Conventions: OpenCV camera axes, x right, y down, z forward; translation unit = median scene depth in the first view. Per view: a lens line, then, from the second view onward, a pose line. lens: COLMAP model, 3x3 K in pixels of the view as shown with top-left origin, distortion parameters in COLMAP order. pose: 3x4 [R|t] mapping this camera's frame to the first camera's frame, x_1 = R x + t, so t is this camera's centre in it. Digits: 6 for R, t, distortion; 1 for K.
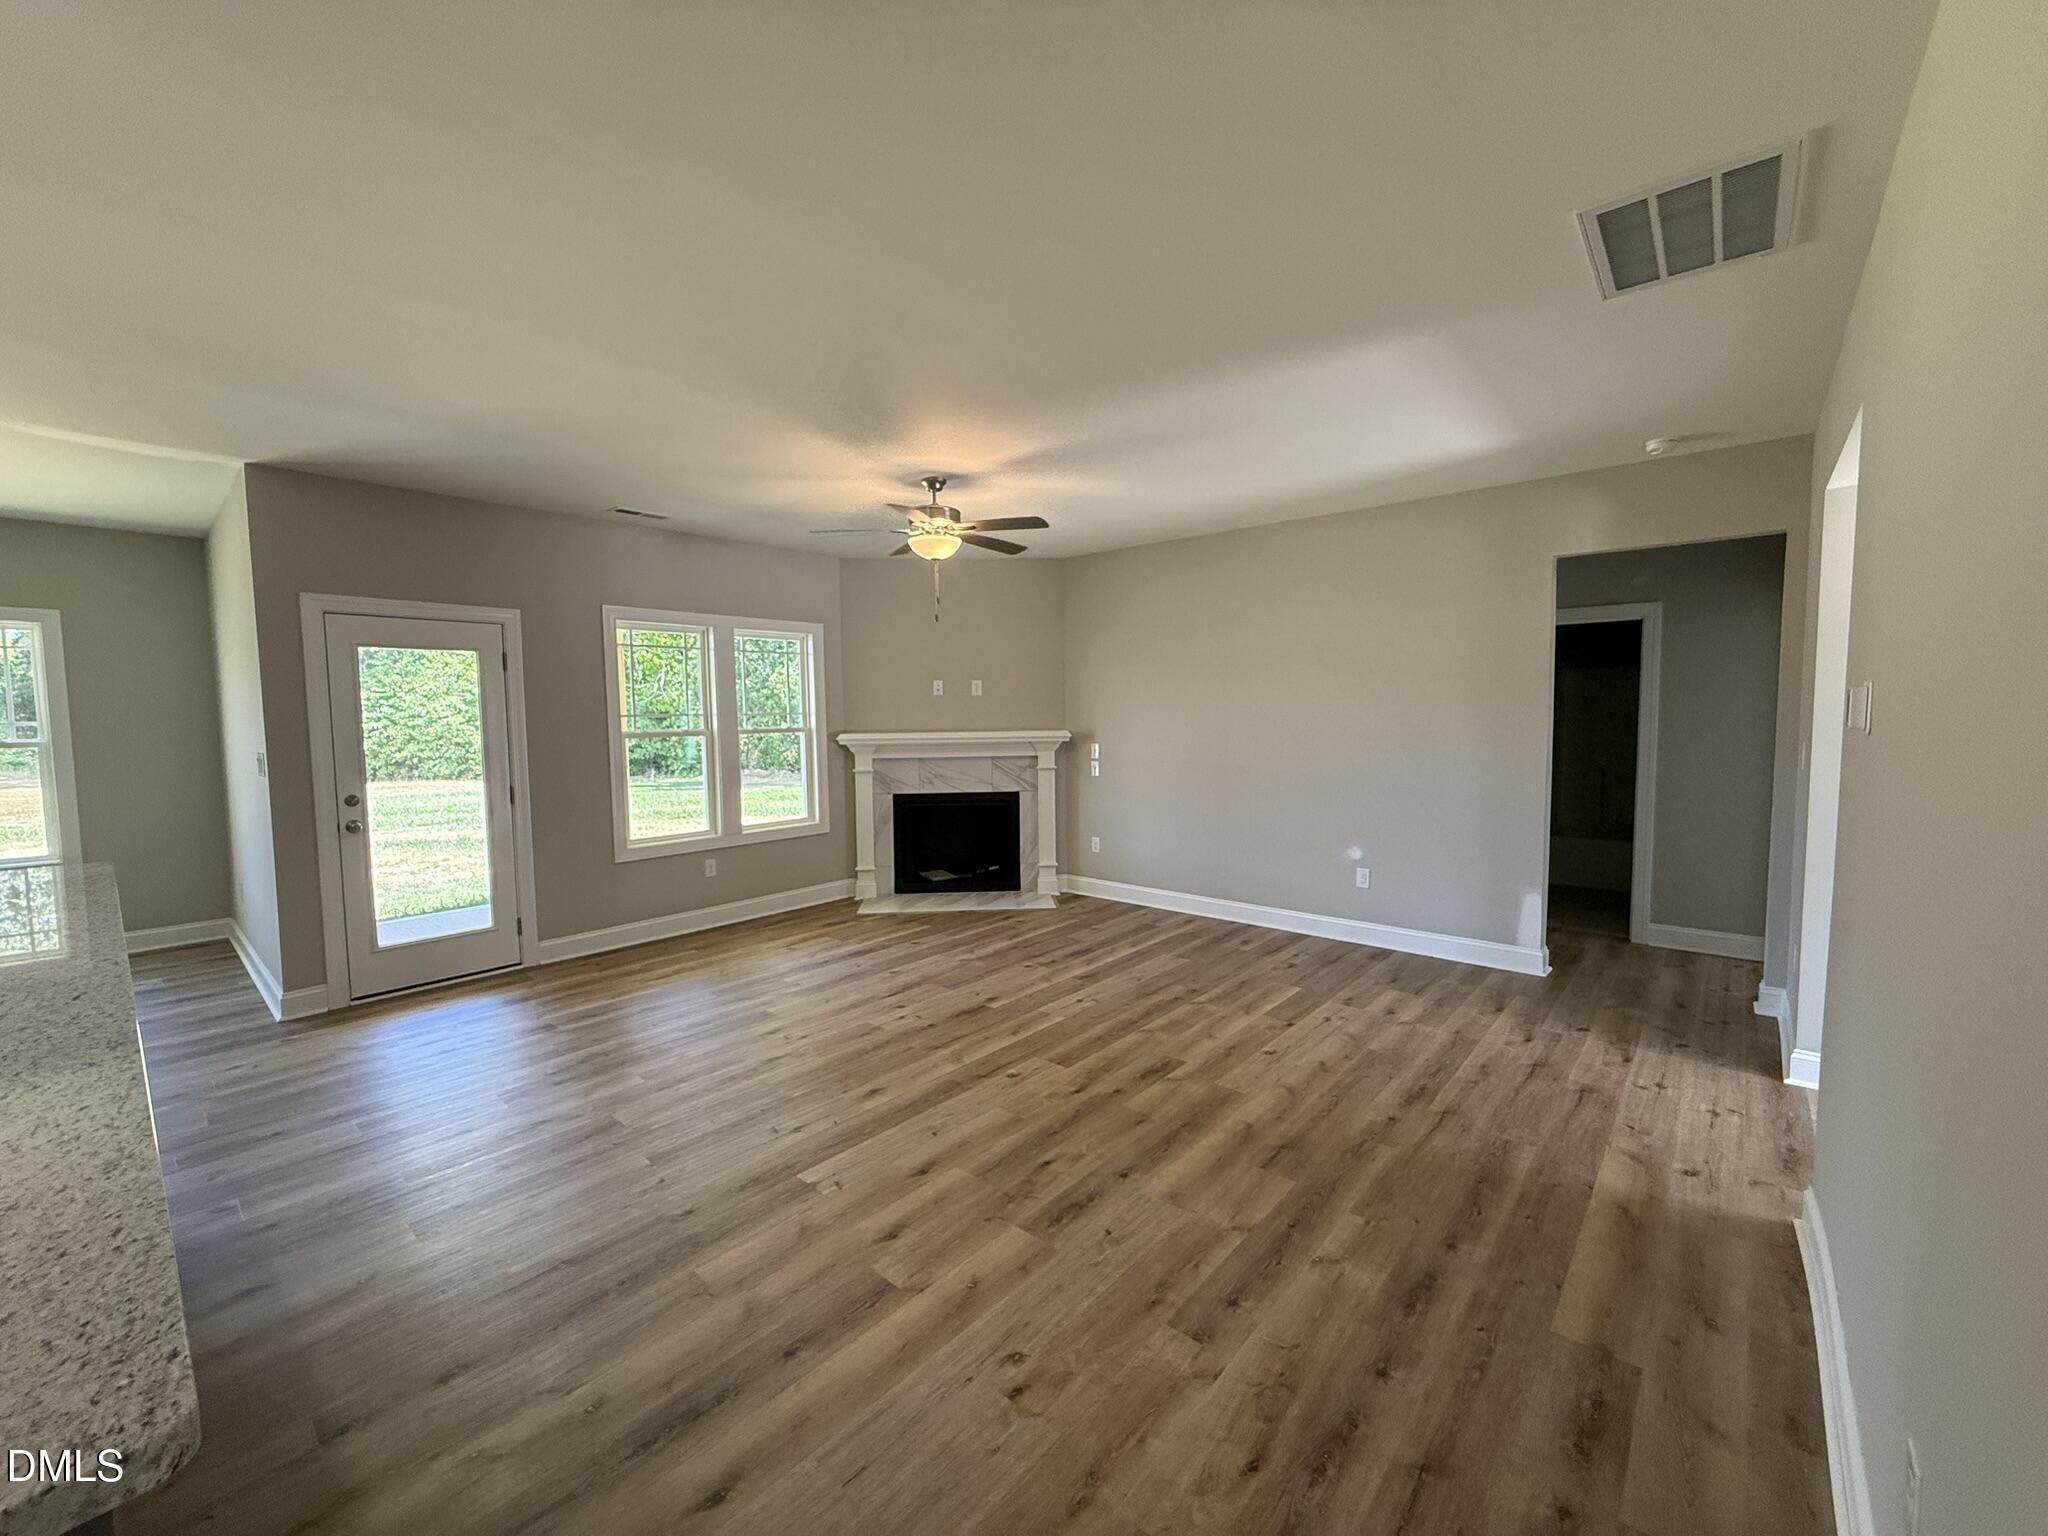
lens RADIAL K [[818.4, 0, 1017.6], [0, 818.4, 773.4], [0, 0, 1]] dist [-0.002302, 0.000941]
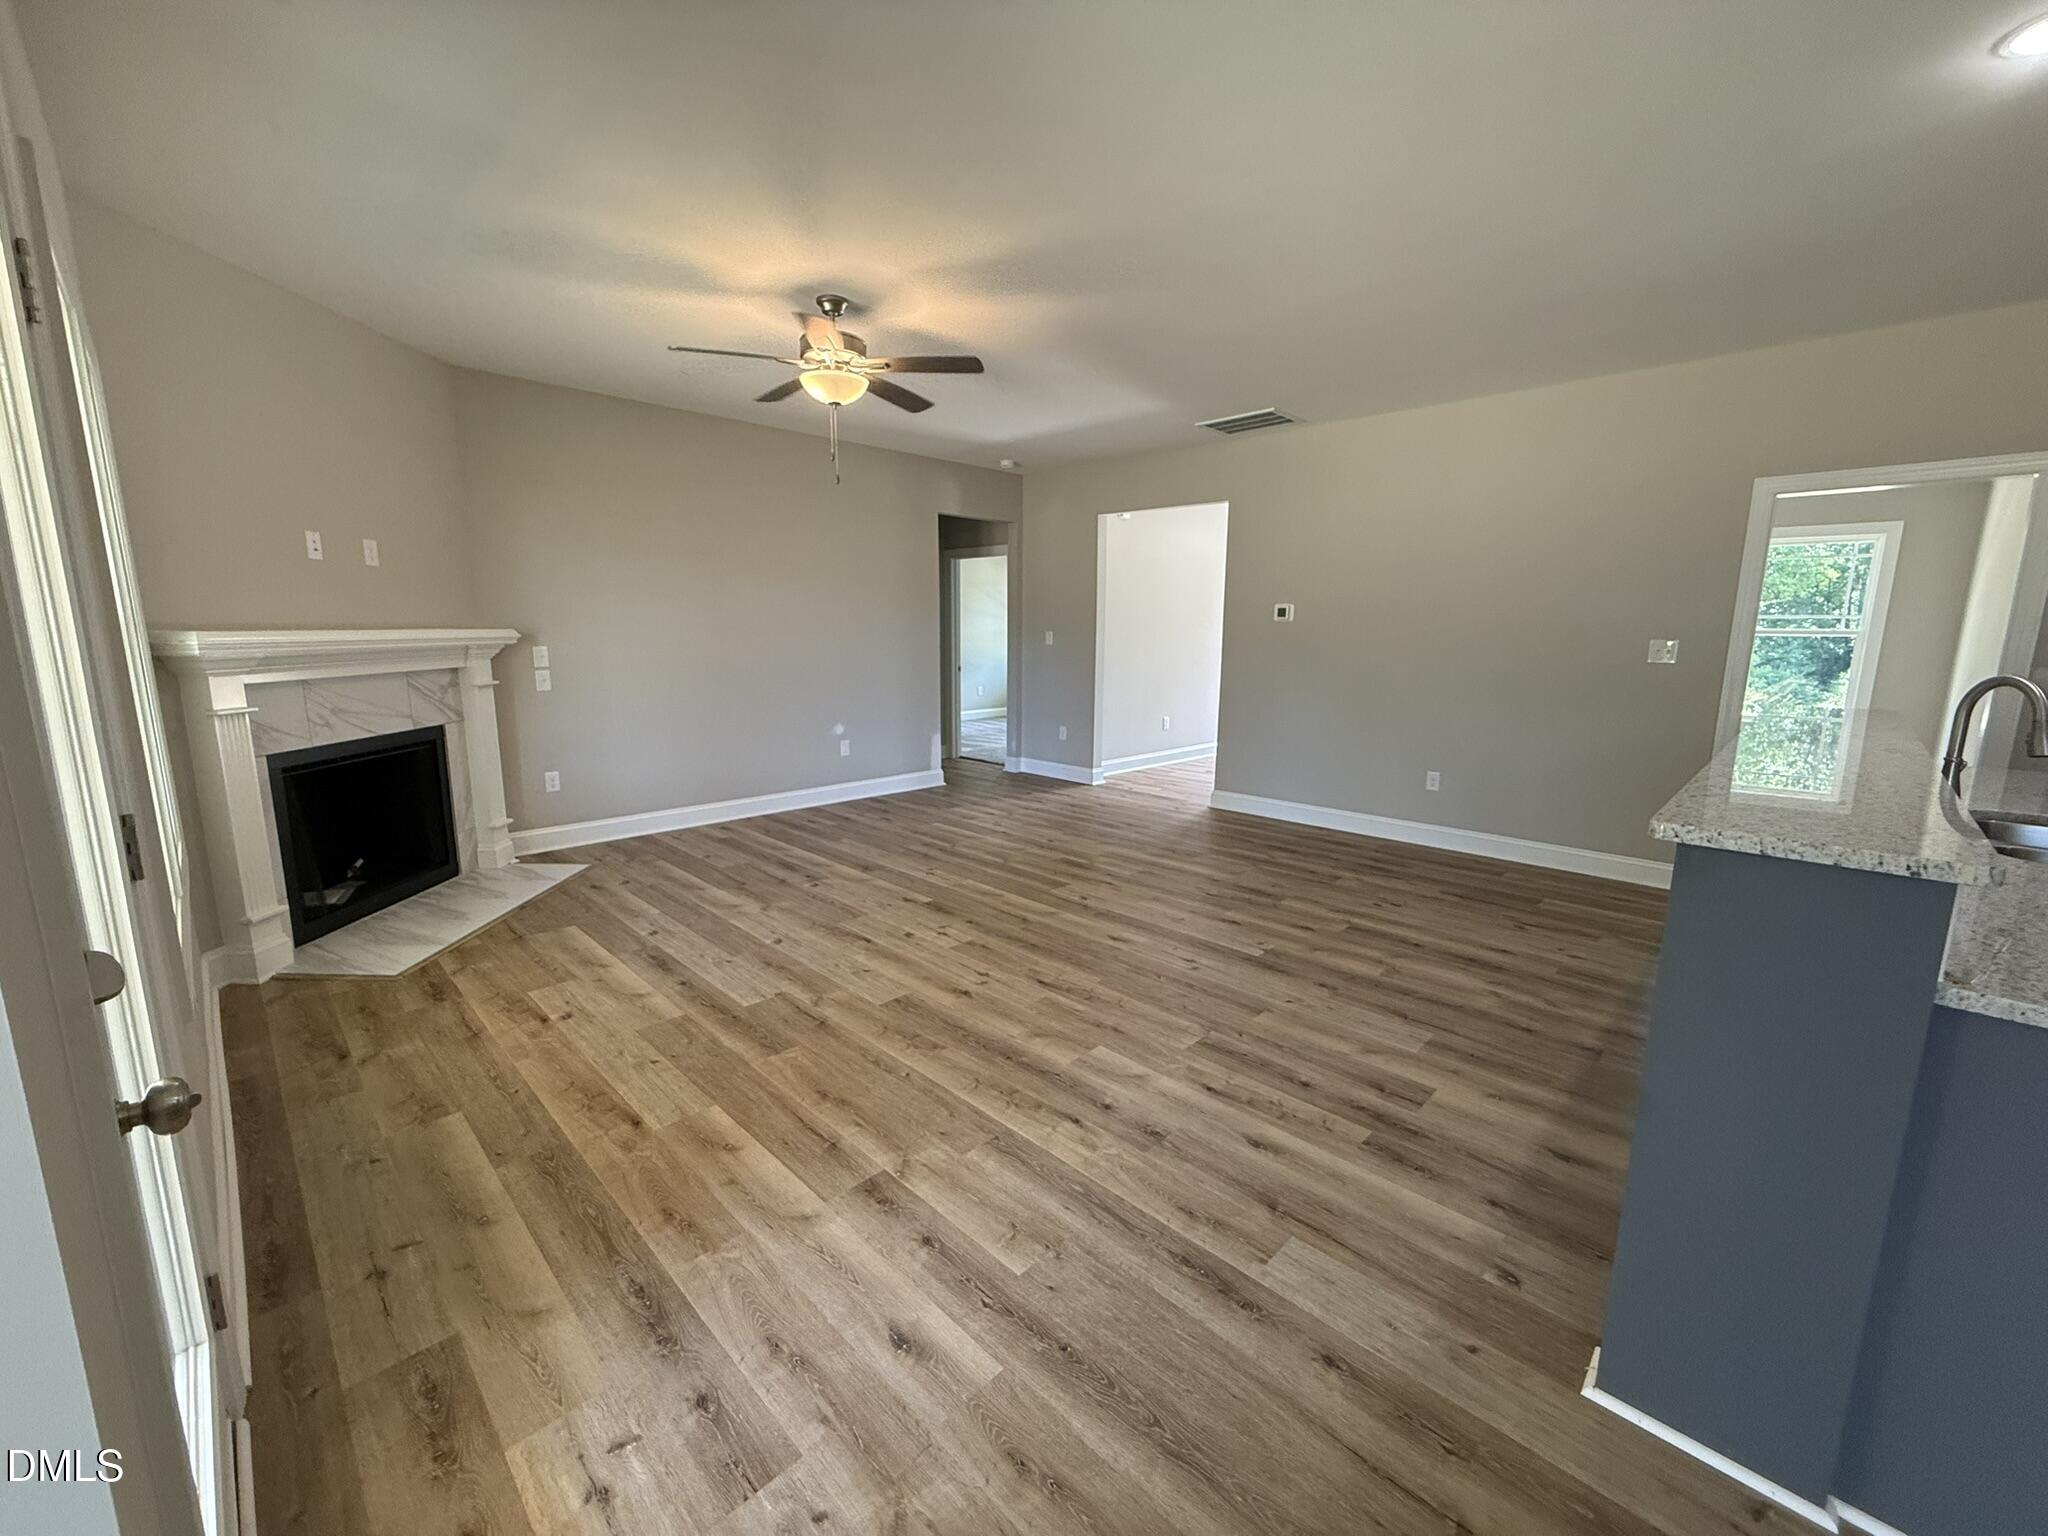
lens RADIAL K [[818.4, 0, 1020.1], [0, 818.4, 767.2], [0, 0, 1]] dist [-0.002302, 0.000941]
pose [[0.058180, -0.158609, 0.985626, -1.002781], [0.068100, 0.985629, 0.154590, -0.021725], [-0.995981, 0.058127, 0.068146, 0.830979]]
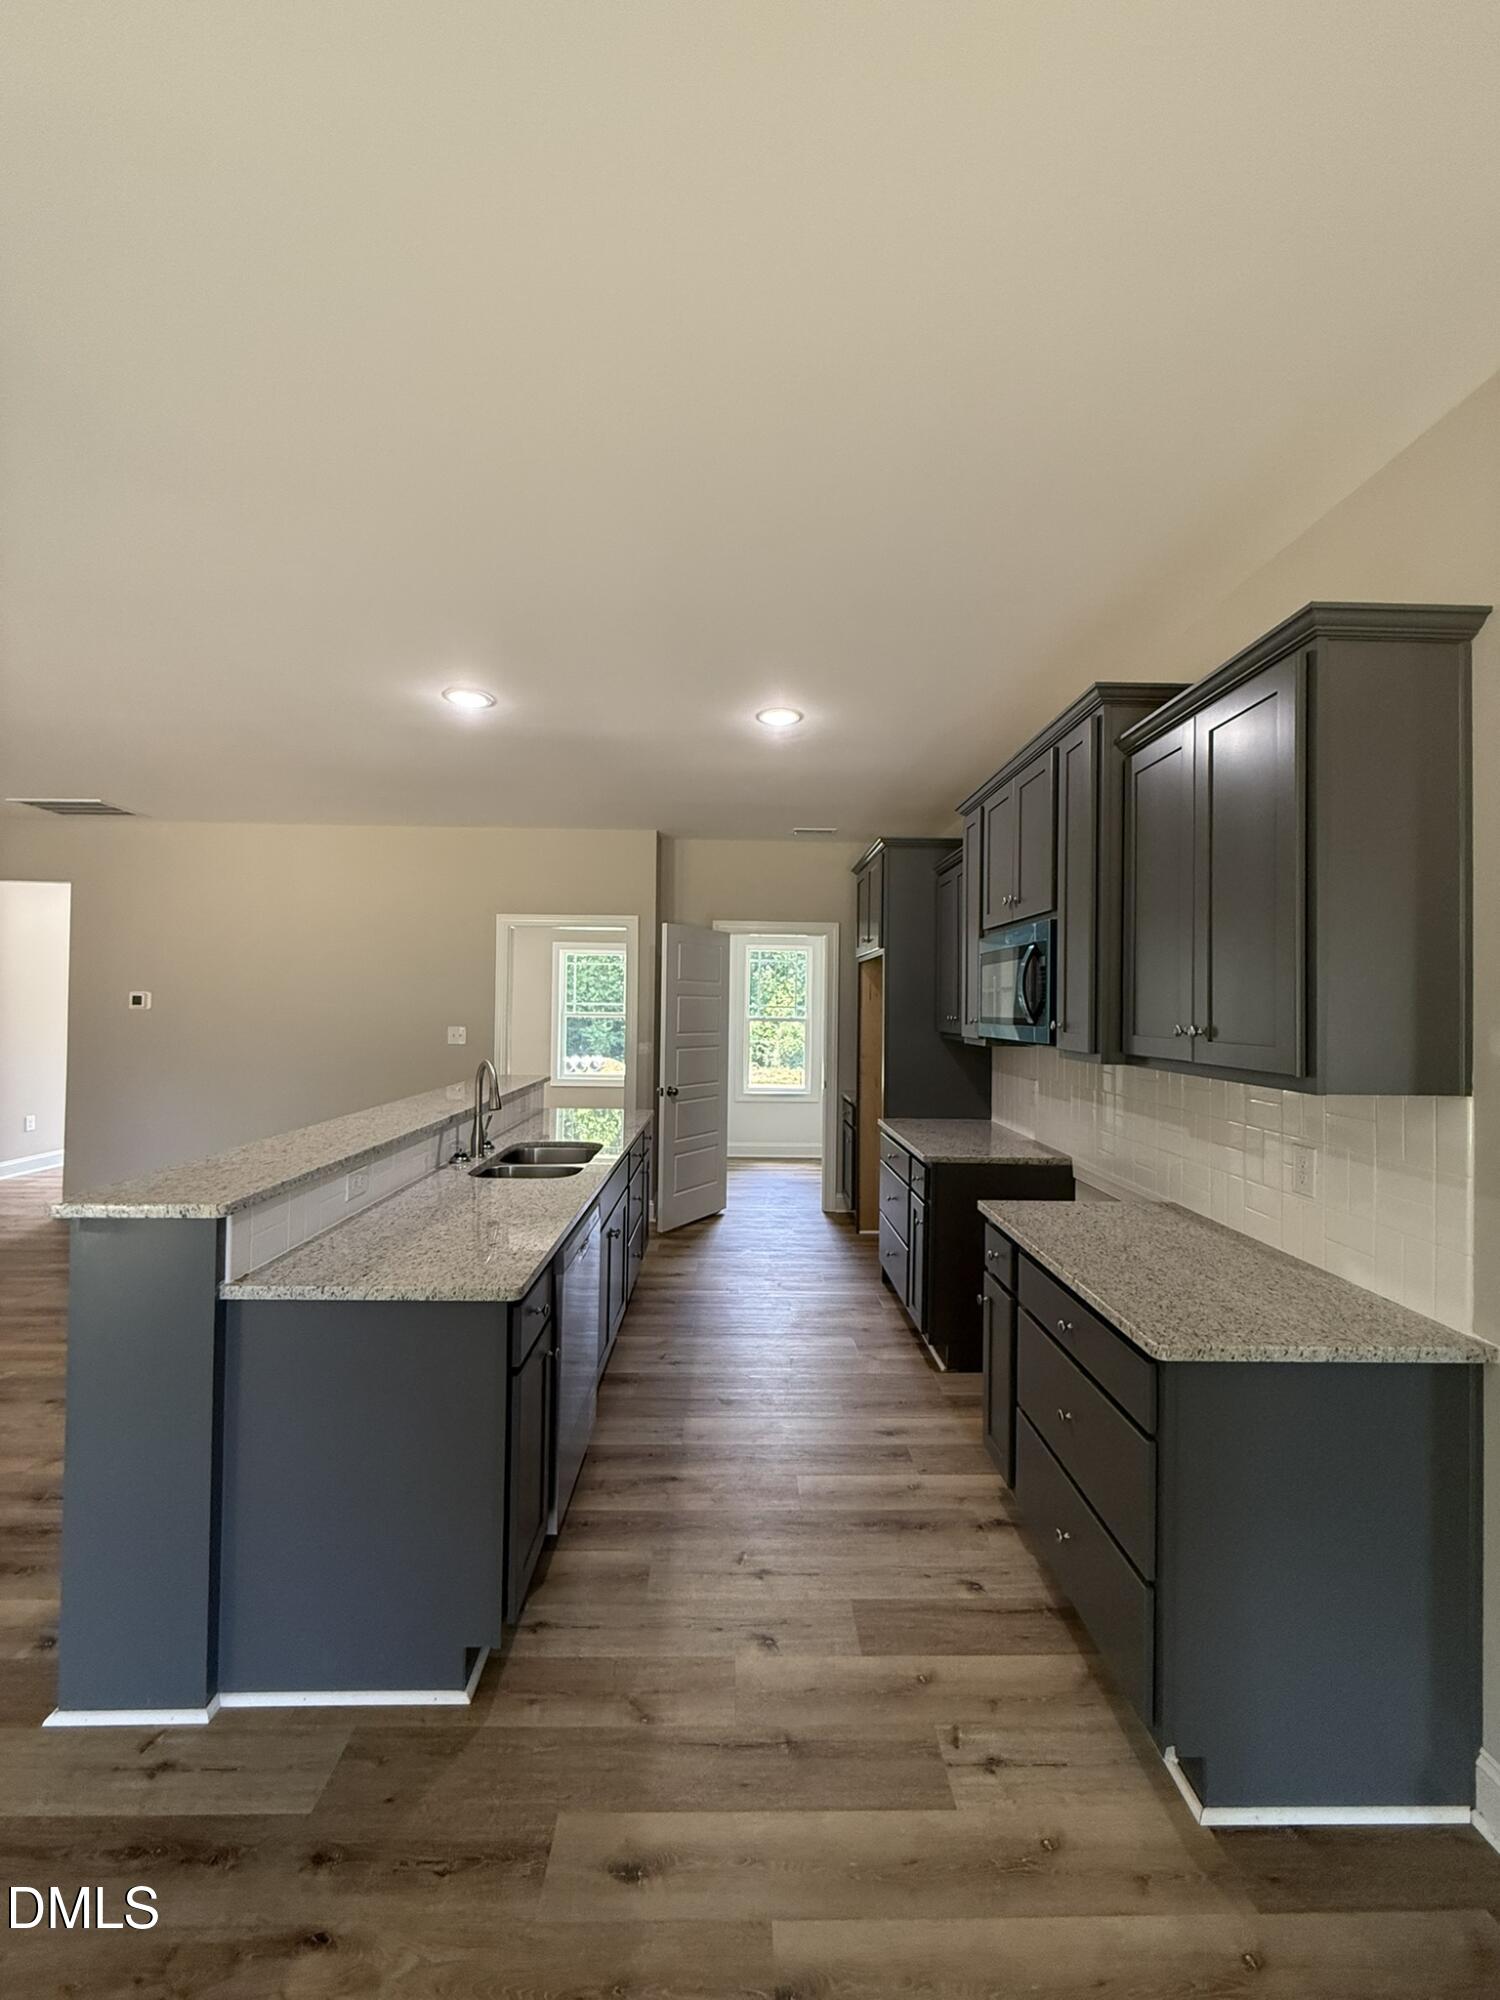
lens RADIAL K [[799.2, 0, 750.0], [0, 799.2, 989.8], [0, 0, 1]] dist [-0.002302, 0.000941]
pose [[-0.677920, 0.018874, 0.734893, -1.214289], [0.051261, 0.998451, 0.021644, -0.030198], [-0.733346, 0.052344, -0.677837, 0.613160]]
